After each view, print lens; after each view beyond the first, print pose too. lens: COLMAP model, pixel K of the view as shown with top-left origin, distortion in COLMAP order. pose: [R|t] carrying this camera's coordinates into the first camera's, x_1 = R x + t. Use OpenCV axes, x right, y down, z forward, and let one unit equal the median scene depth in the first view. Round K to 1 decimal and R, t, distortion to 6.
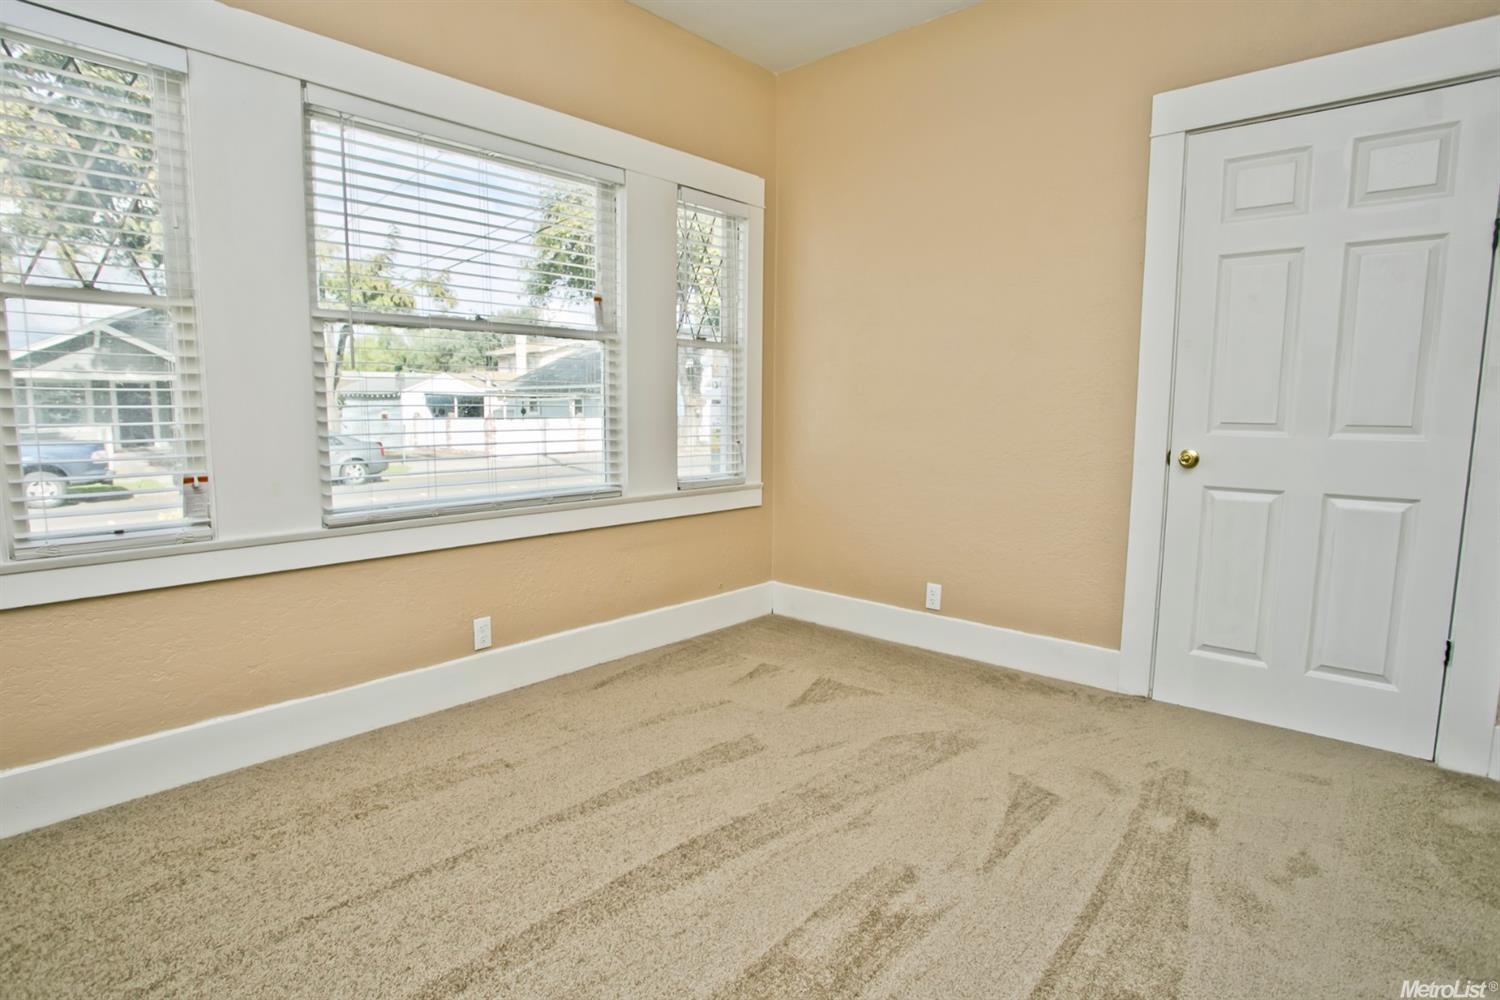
lens RADIAL K [[768.7, 0, 750.0], [0, 768.7, 500.0], [0, 0, 1]] dist [-0.093576, 0.038054]
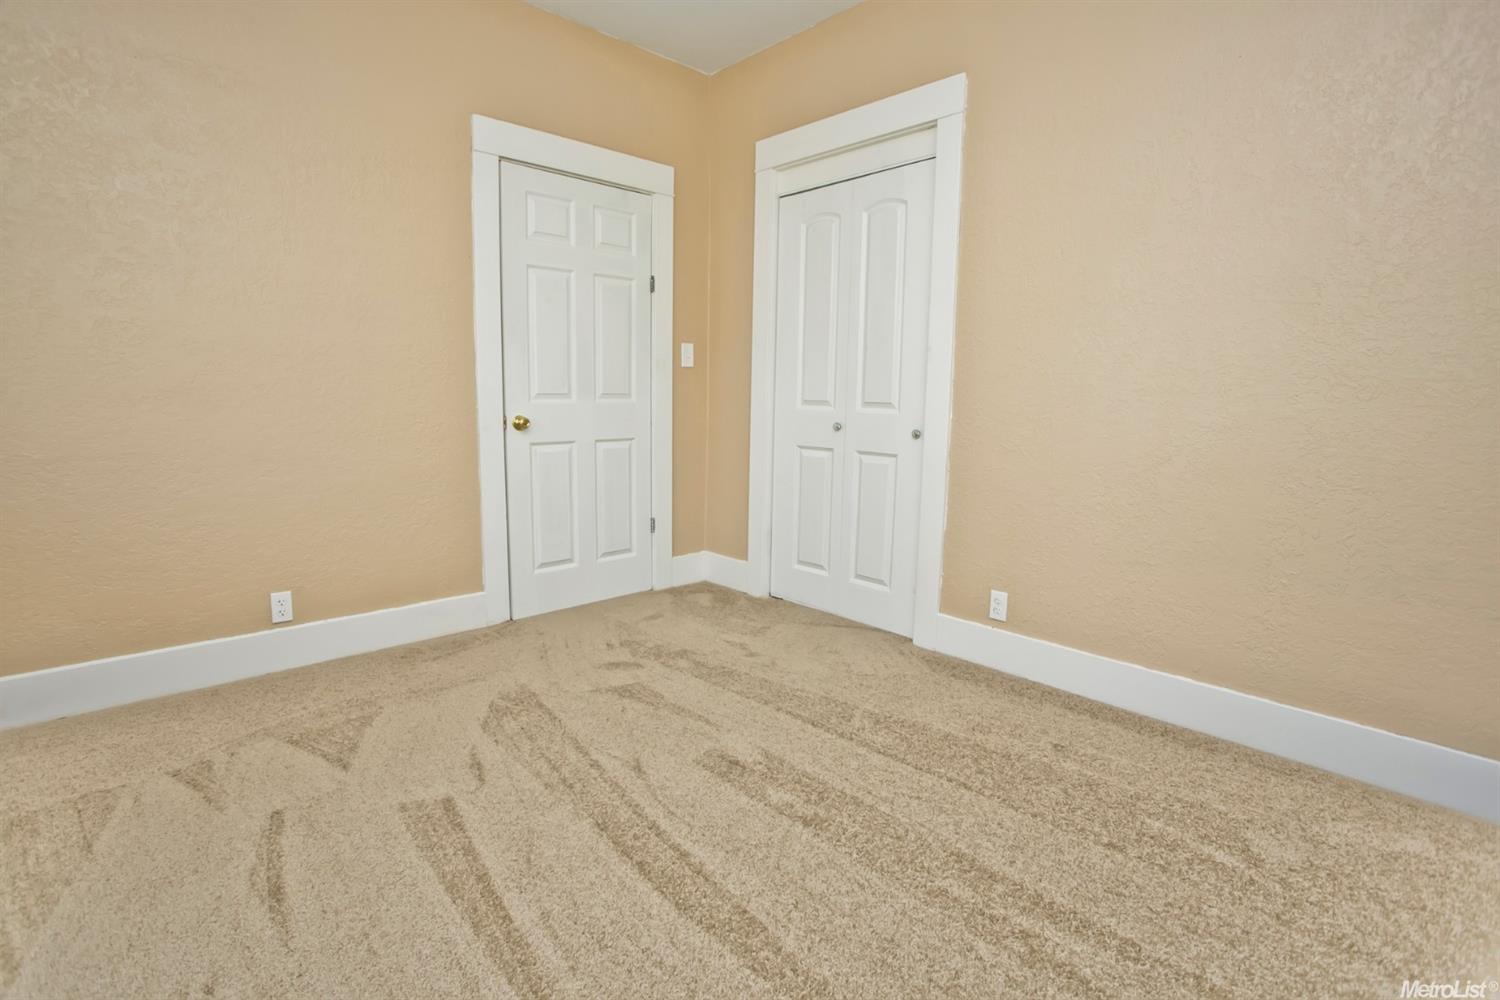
lens RADIAL K [[721.6, 0, 740.1], [0, 721.6, 499.4], [0, 0, 1]] dist [-0.067470, 0.026644]
pose [[0.093279, -0.157801, 0.983055, -0.612426], [0.102932, 0.983598, 0.148121, -0.073115], [-0.990305, 0.087372, 0.107992, 0.523263]]
